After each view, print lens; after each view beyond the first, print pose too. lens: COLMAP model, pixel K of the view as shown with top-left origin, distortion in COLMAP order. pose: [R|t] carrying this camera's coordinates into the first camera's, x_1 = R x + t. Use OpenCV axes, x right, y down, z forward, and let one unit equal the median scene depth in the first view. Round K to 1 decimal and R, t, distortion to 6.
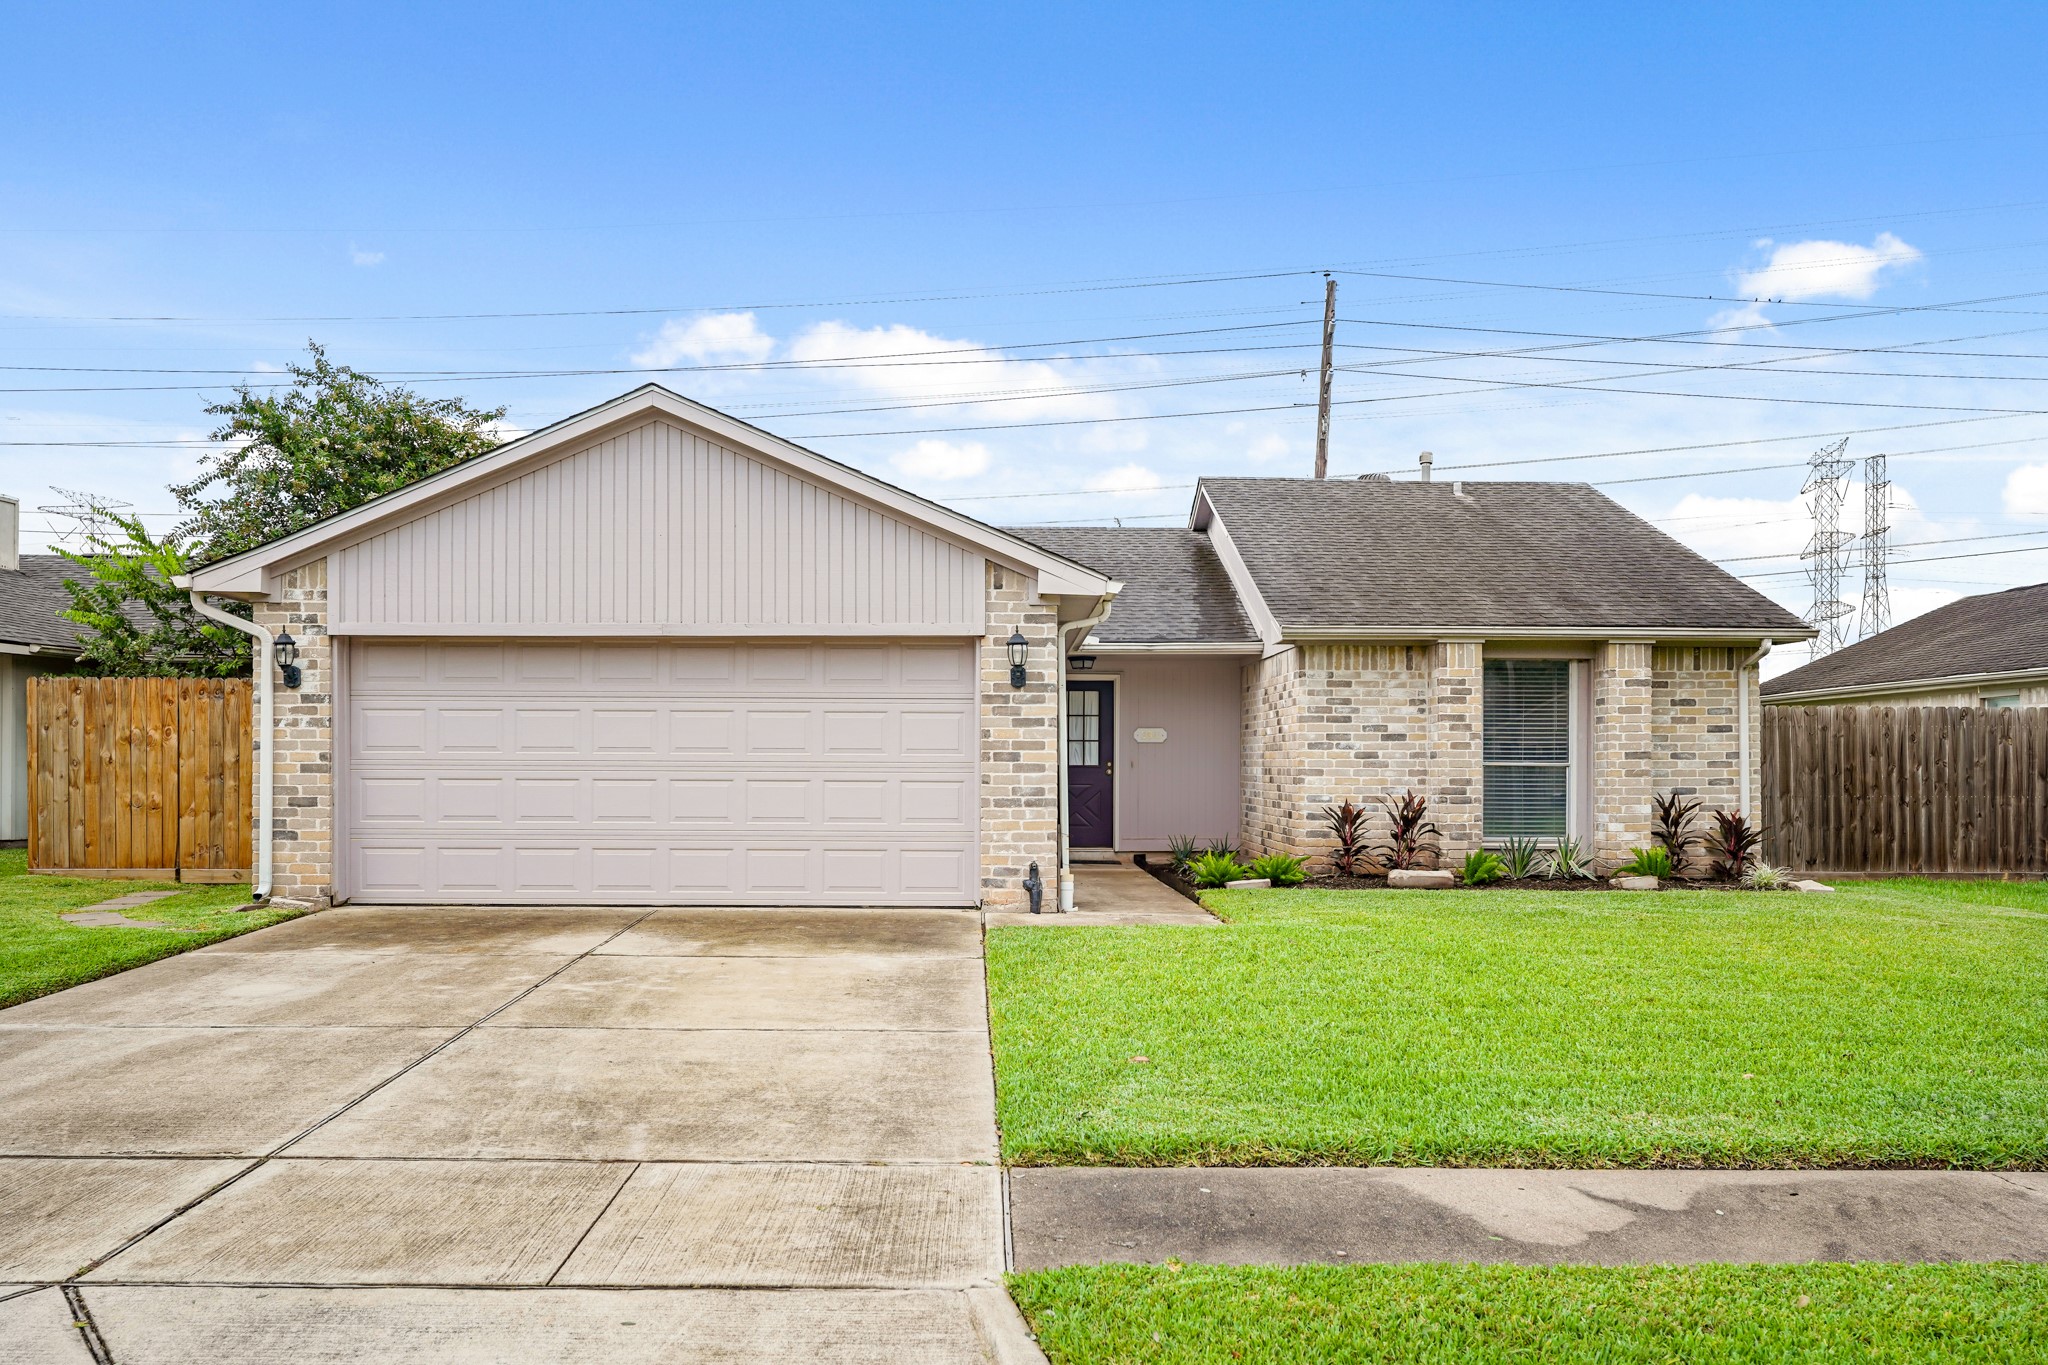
lens RADIAL K [[1662.9, 0, 1006.9], [0, 1662.9, 753.5], [0, 0, 1]] dist [-0.003497, 0.000484]
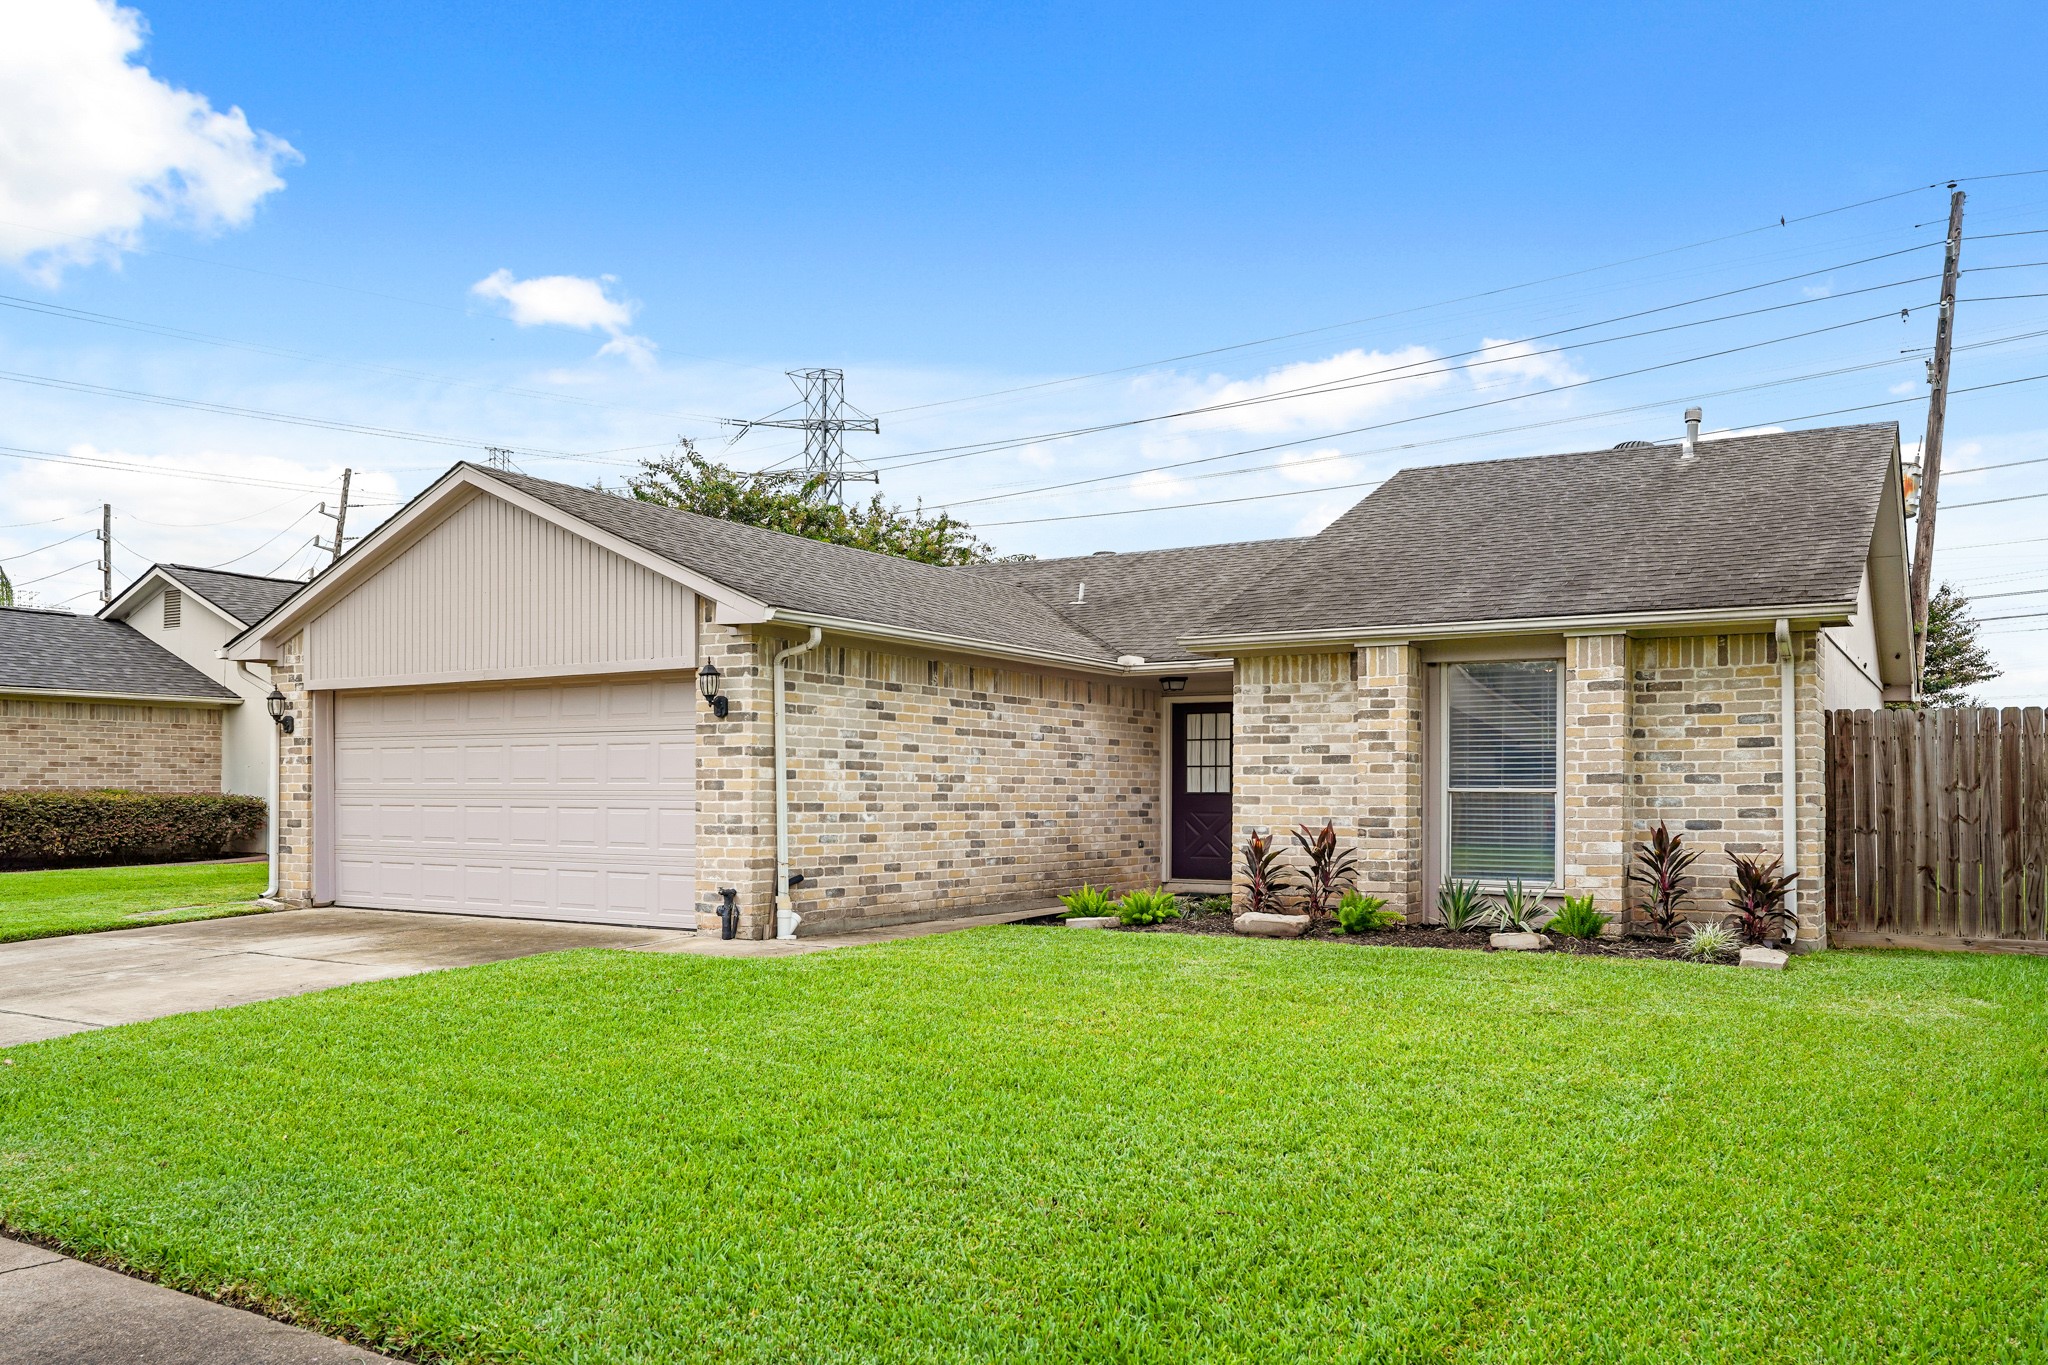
lens RADIAL K [[1610.2, 0, 989.7], [0, 1610.2, 776.8], [0, 0, 1]] dist [0.000641, -0.003755]
pose [[0.839008, -0.007251, -0.544071, 0.535940], [0.006177, 0.999974, -0.003800, 0.001305], [0.544085, -0.000172, 0.839030, 0.204191]]
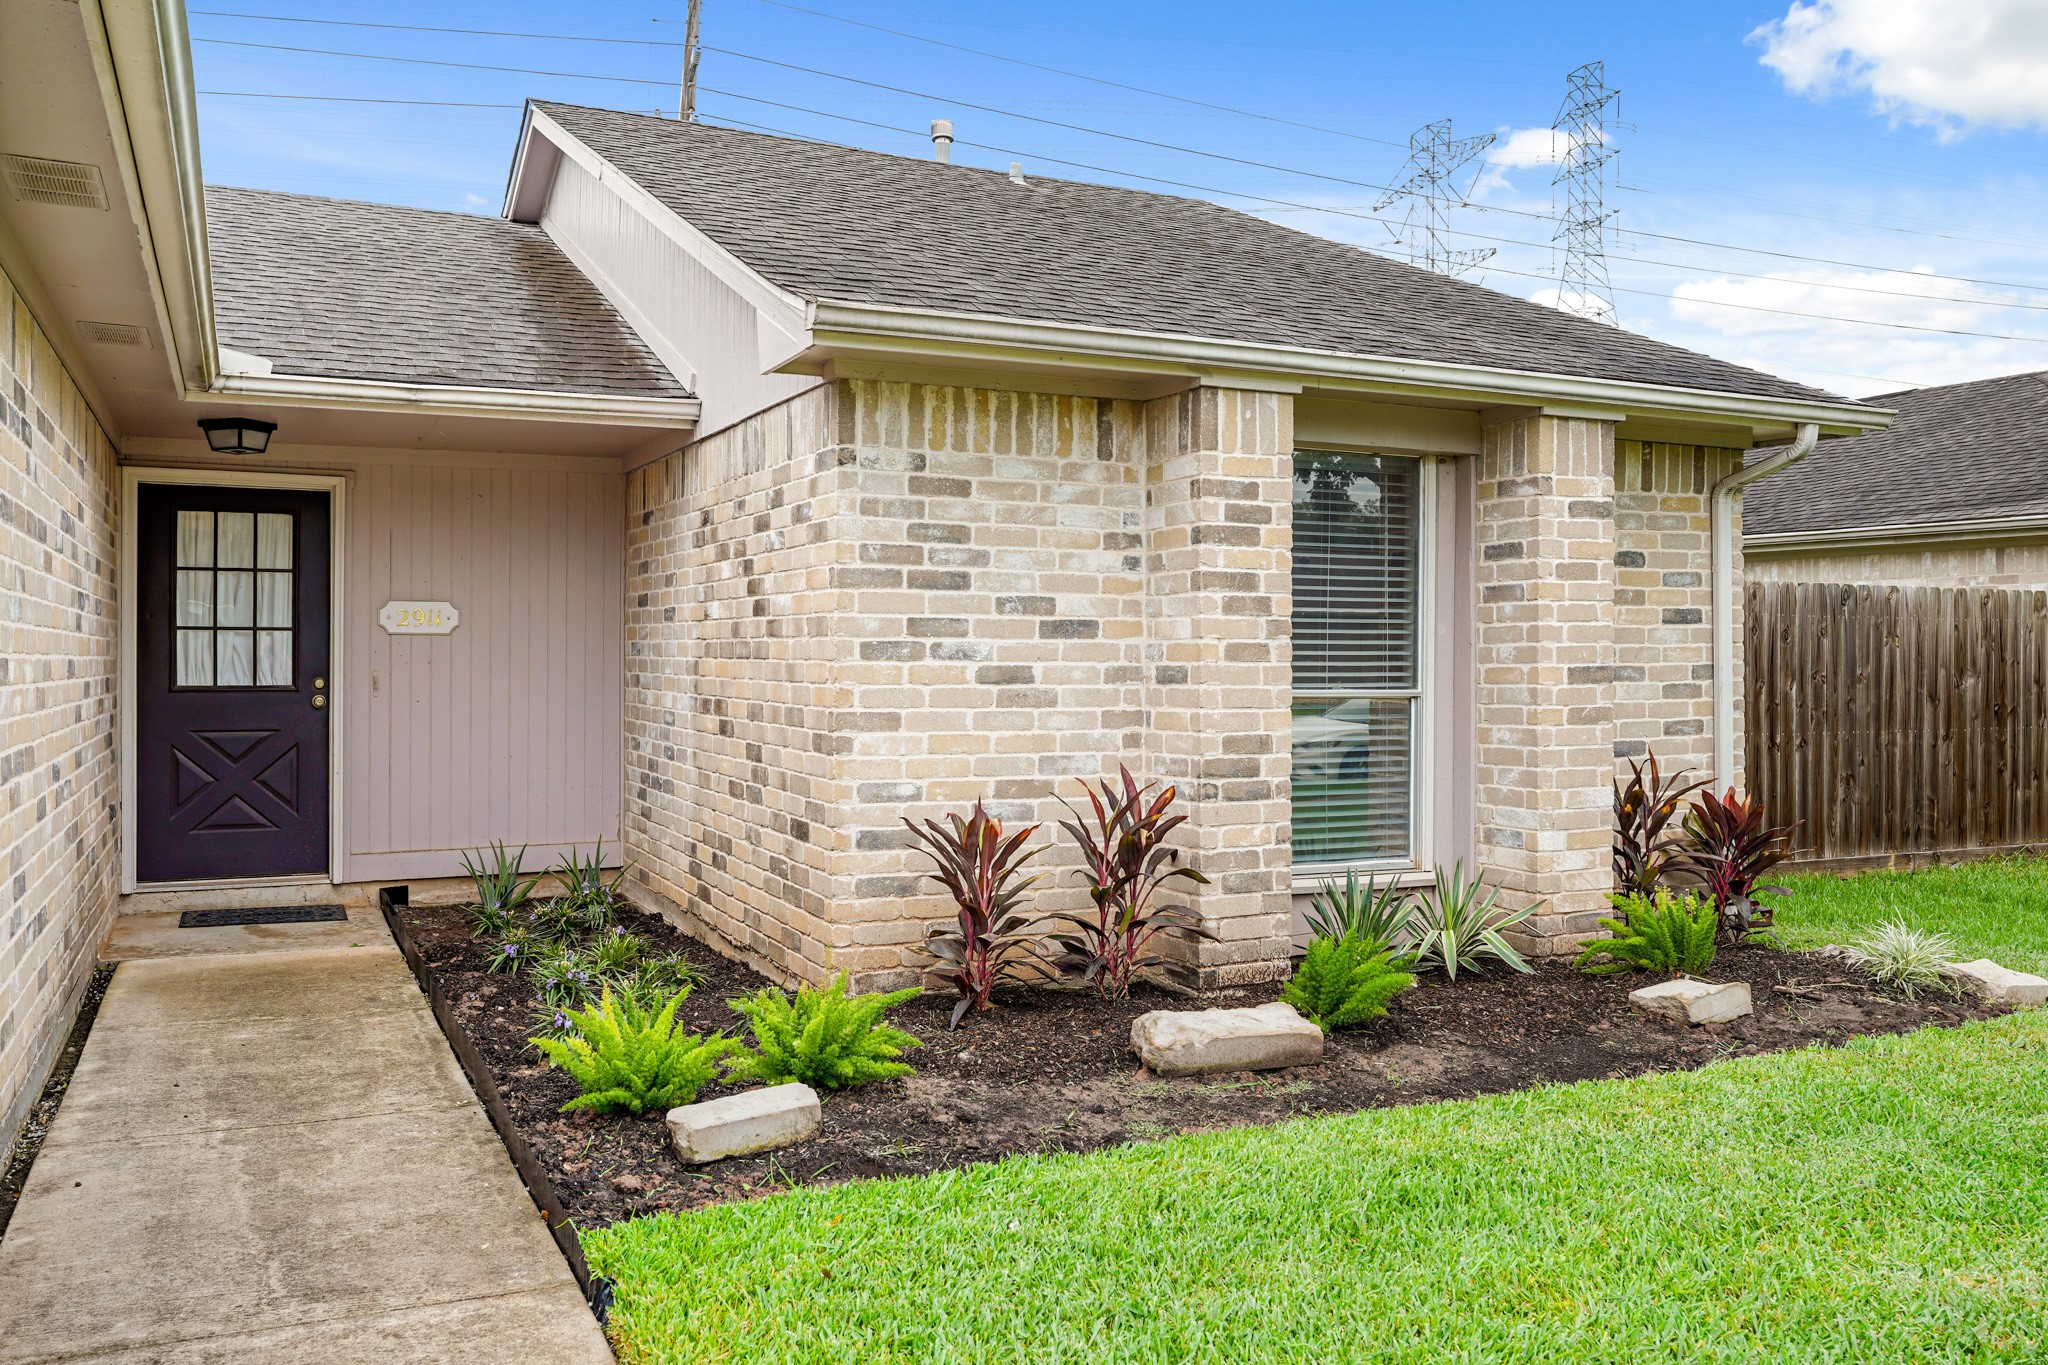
lens RADIAL K [[1662.9, 0, 1040.0], [0, 1662.9, 658.3], [0, 0, 1]] dist [-0.003497, 0.000484]
pose [[0.907083, -0.000002, 0.420951, 0.061264], [-0.005288, 0.999921, 0.011399, -0.007303], [-0.420918, -0.012566, 0.907012, 0.647419]]
